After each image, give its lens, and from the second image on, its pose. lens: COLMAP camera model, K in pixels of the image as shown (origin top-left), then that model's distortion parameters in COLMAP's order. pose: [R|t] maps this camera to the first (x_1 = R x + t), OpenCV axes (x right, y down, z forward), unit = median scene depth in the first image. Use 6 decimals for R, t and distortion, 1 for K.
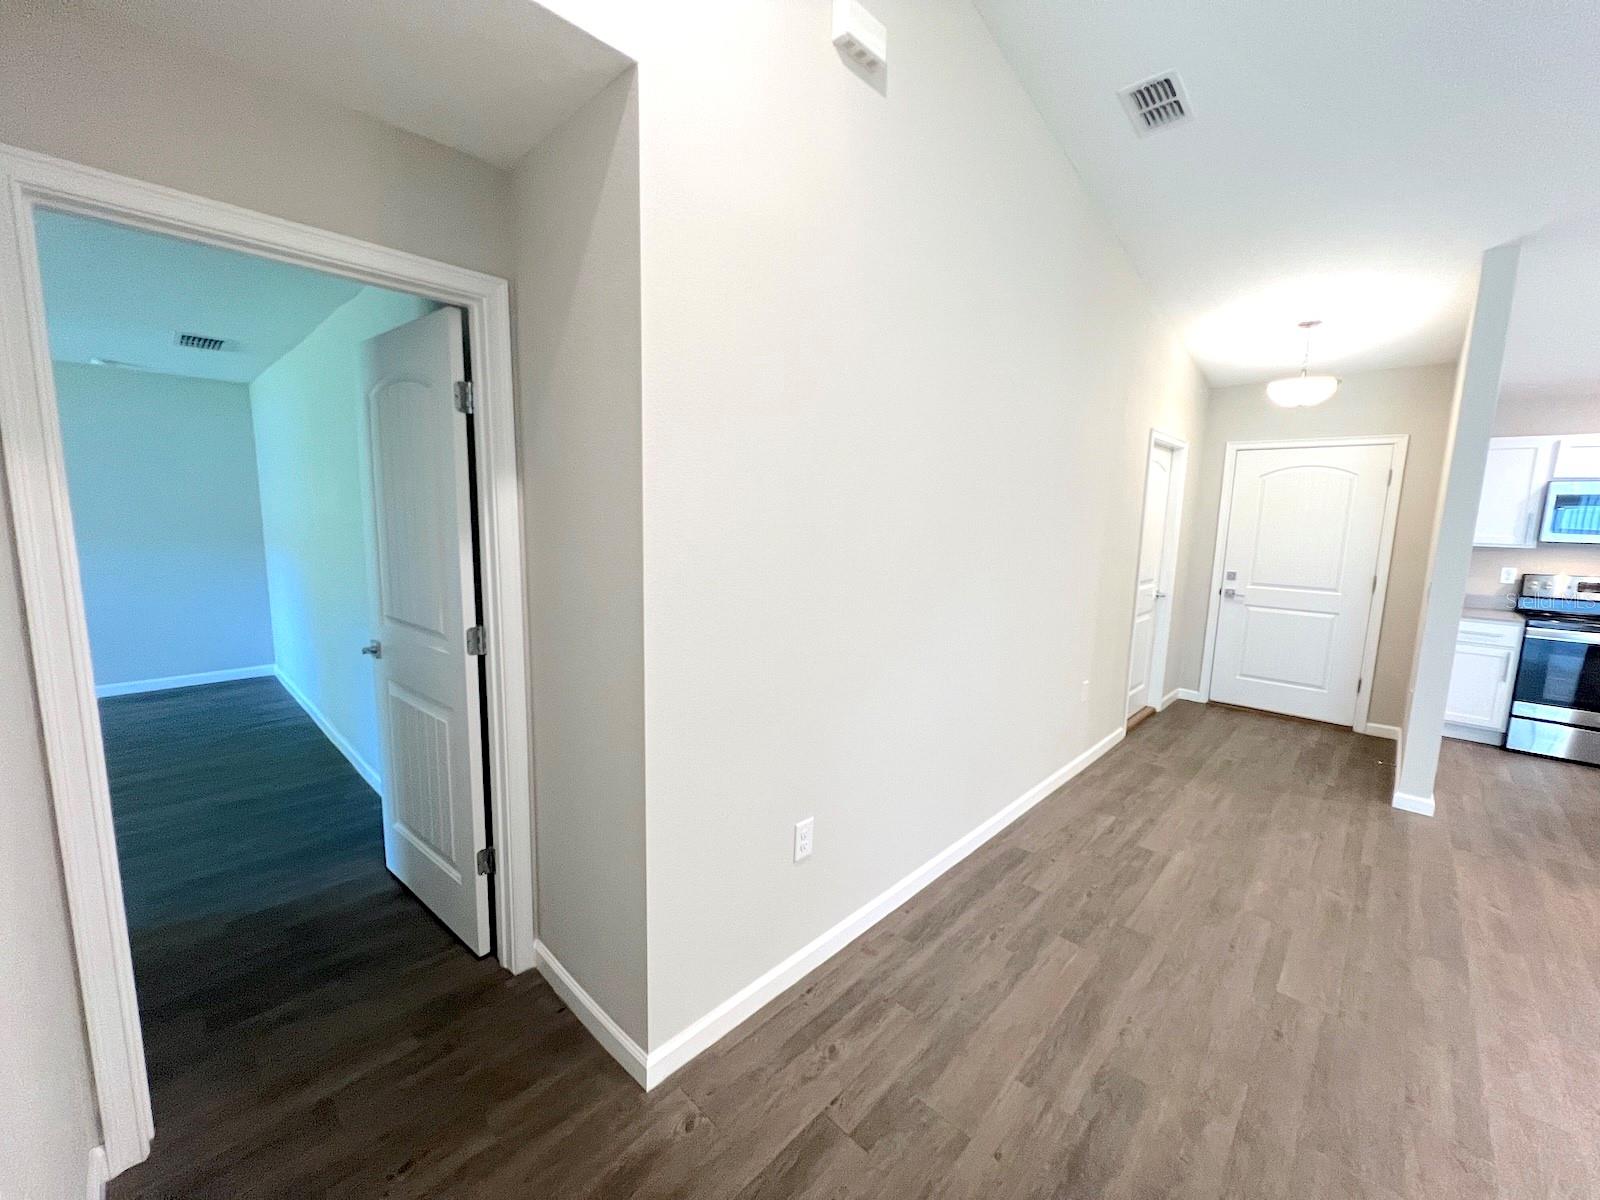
lens RADIAL K [[638.6, 0, 796.2], [0, 638.6, 599.1], [0, 0, 1]] dist [-0.002747, 0.000538]
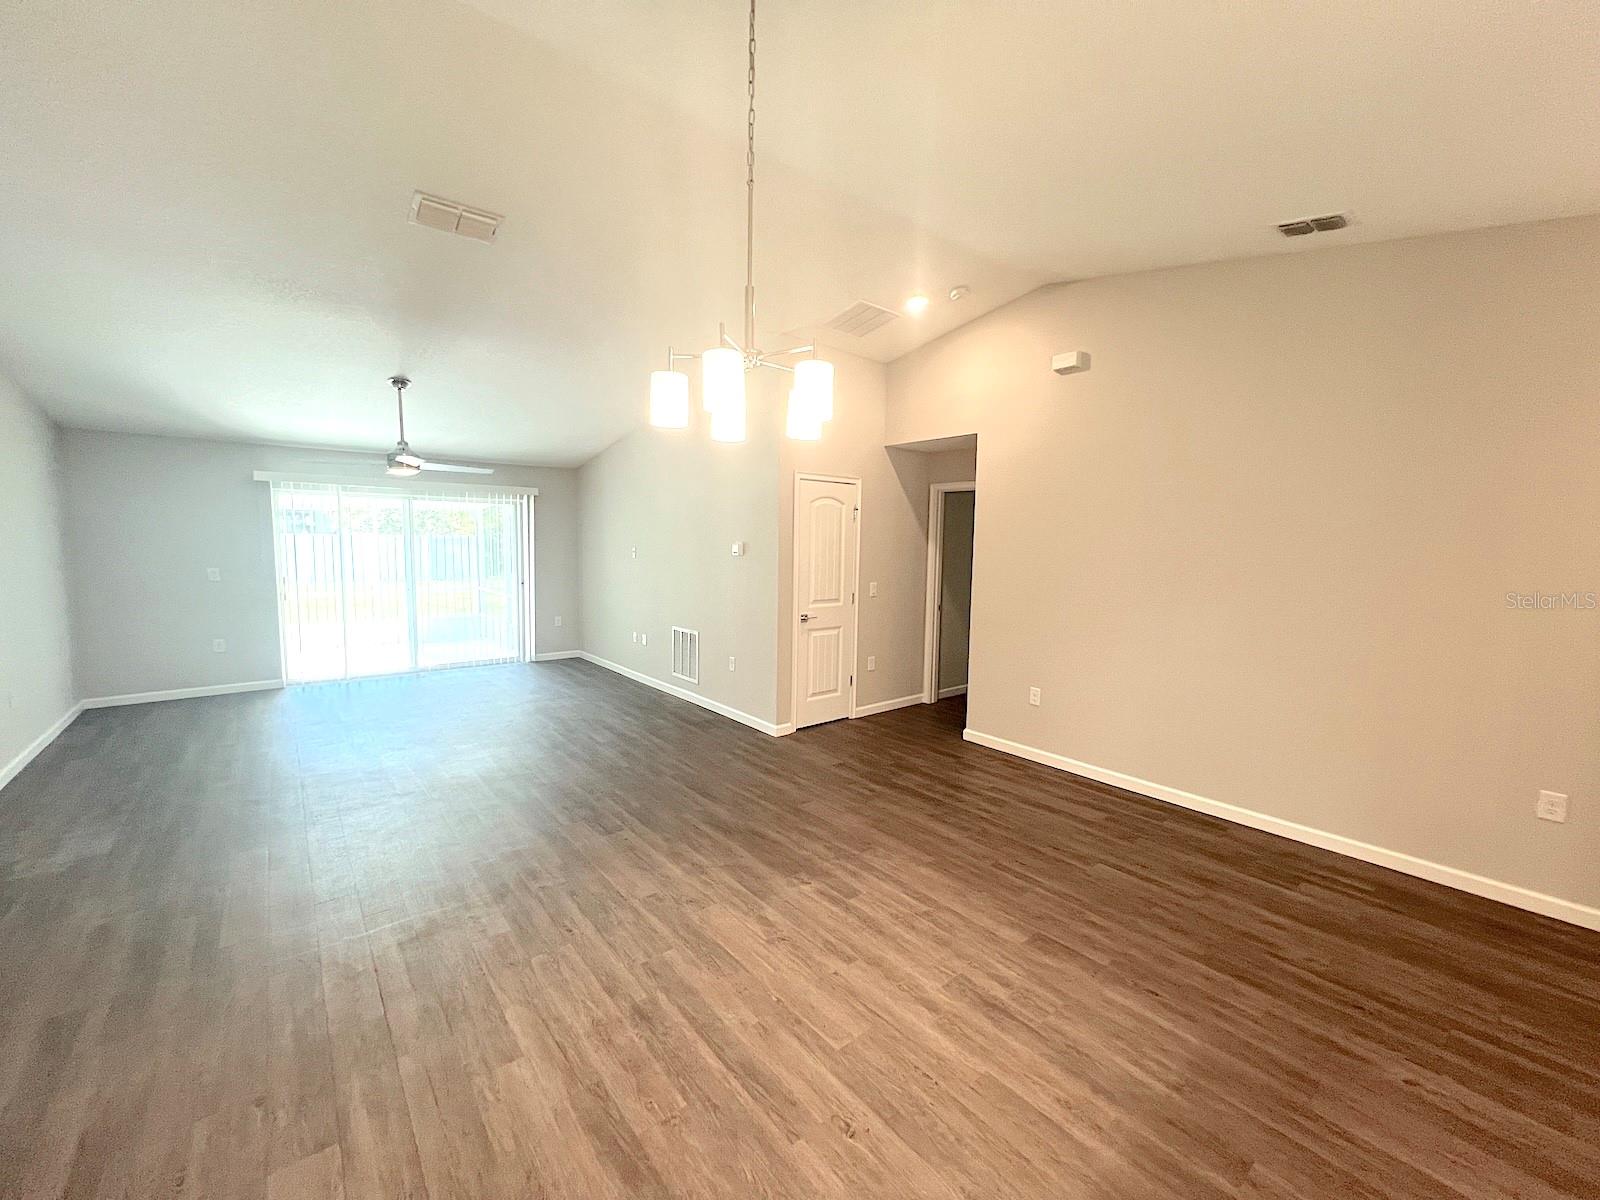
lens RADIAL K [[639.8, 0, 798.4], [0, 639.8, 600.3], [0, 0, 1]] dist [-0.000357, 0.000368]
pose [[-0.119789, 0.068269, -0.990449, 1.374975], [-0.153736, 0.984324, 0.086440, -0.019934], [0.980824, 0.162622, -0.107416, 0.205463]]
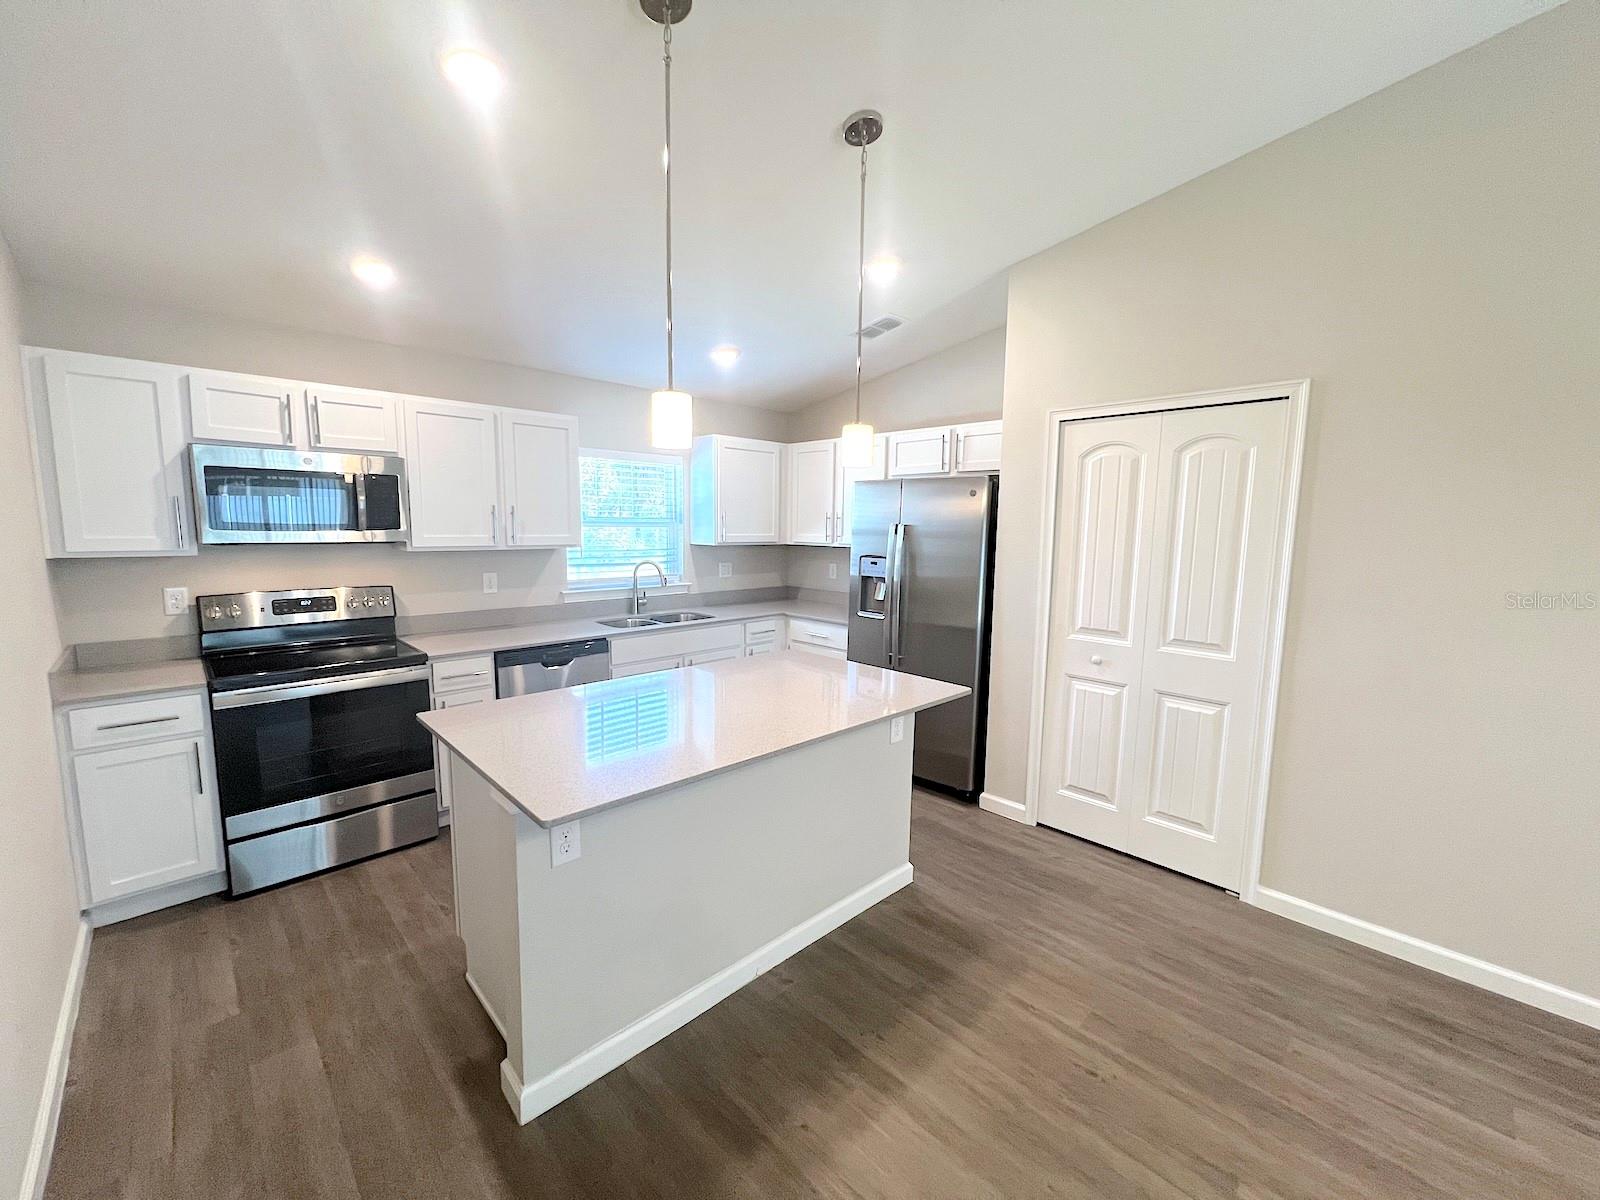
lens RADIAL K [[640.9, 0, 797.3], [0, 640.9, 599.4], [0, 0, 1]] dist [-0.002426, 0.000373]
pose [[0.036623, -0.142949, 0.989052, 0.729639], [0.123749, 0.982747, 0.137456, -0.065375], [-0.991638, 0.117360, 0.053681, 0.519550]]
